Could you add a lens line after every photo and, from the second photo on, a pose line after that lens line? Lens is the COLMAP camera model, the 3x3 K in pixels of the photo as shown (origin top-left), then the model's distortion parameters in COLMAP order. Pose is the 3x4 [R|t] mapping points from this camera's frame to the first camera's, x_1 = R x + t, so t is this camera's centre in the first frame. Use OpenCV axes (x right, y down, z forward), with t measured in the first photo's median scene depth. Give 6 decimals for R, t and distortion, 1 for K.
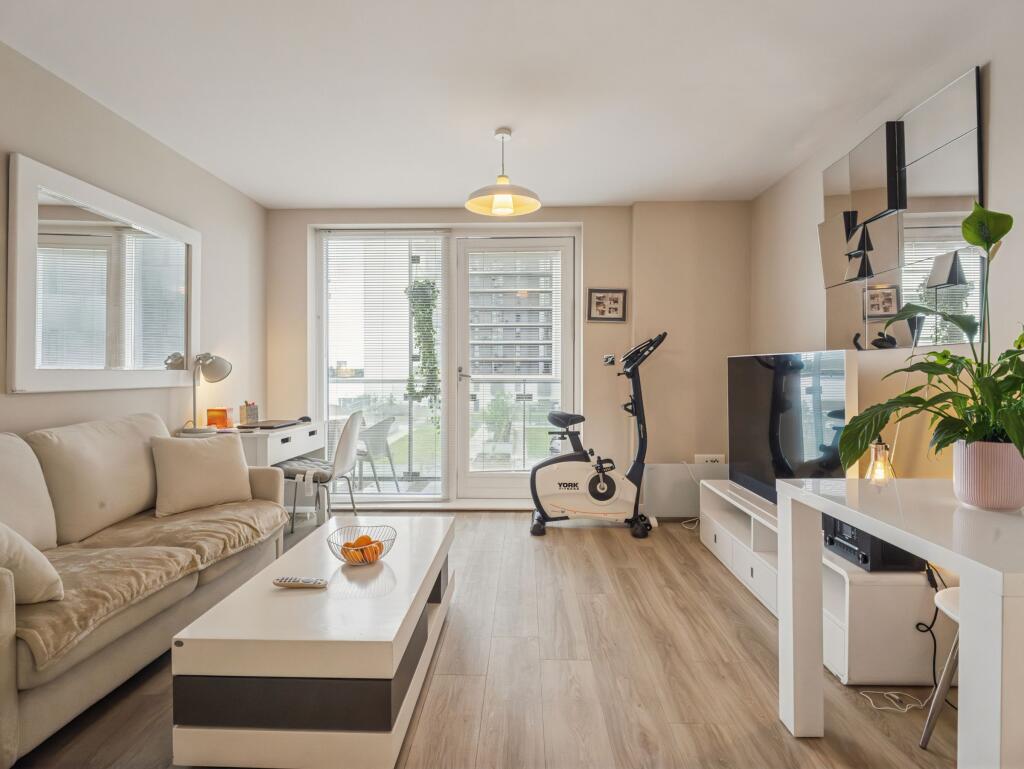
lens RADIAL K [[532.3, 0, 510.3], [0, 532.3, 370.7], [0, 0, 1]] dist [0.002290, 0.000199]
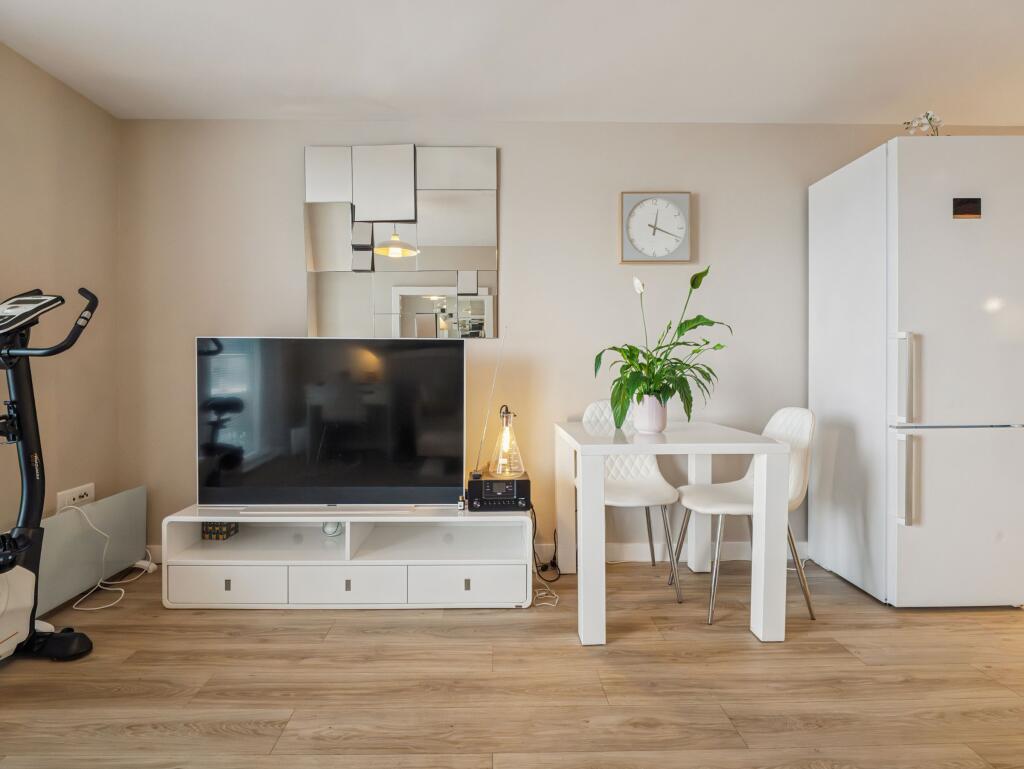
lens RADIAL K [[539.4, 0, 500.4], [0, 539.4, 366.5], [0, 0, 1]] dist [-0.001301, -0.002015]
pose [[-0.046962, -0.003133, 0.998892, -0.311769], [-0.002958, 0.999991, 0.002997, 0.009412], [-0.998892, -0.002814, -0.046971, 0.553723]]
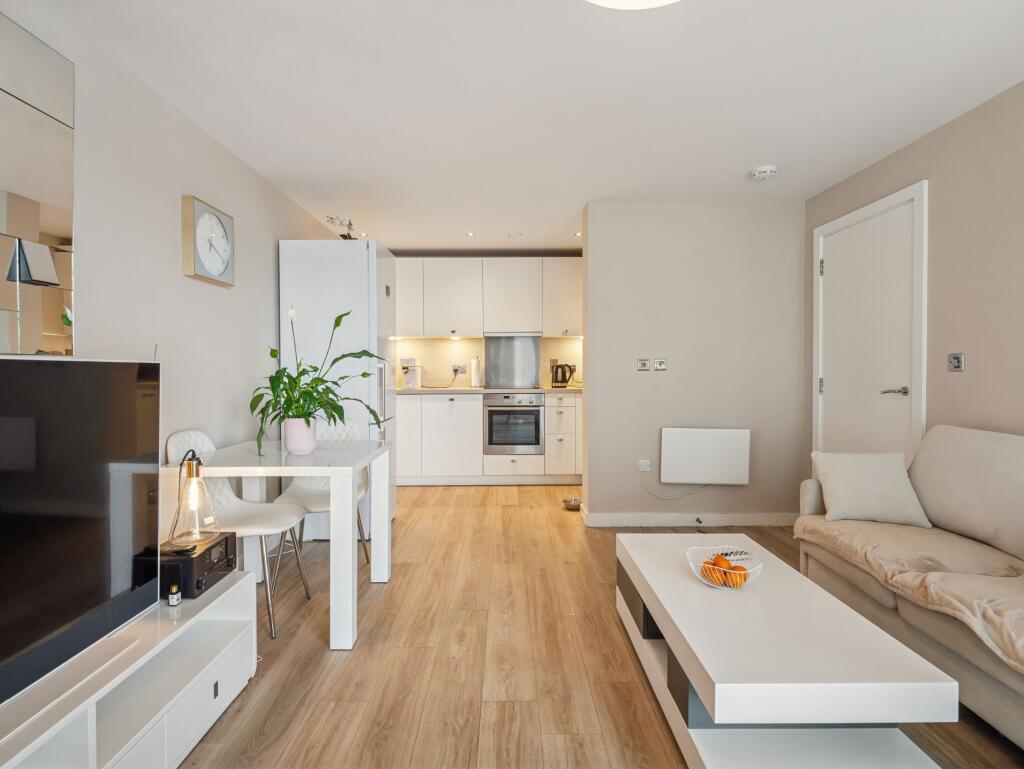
lens RADIAL K [[540.0, 0, 505.9], [0, 540.0, 378.7], [0, 0, 1]] dist [0.003513, -0.001704]
pose [[-0.999568, 0.008065, -0.028276, 0.071095], [0.007652, 0.999863, 0.014681, -0.013944], [0.028391, 0.014459, -0.999492, 1.040311]]
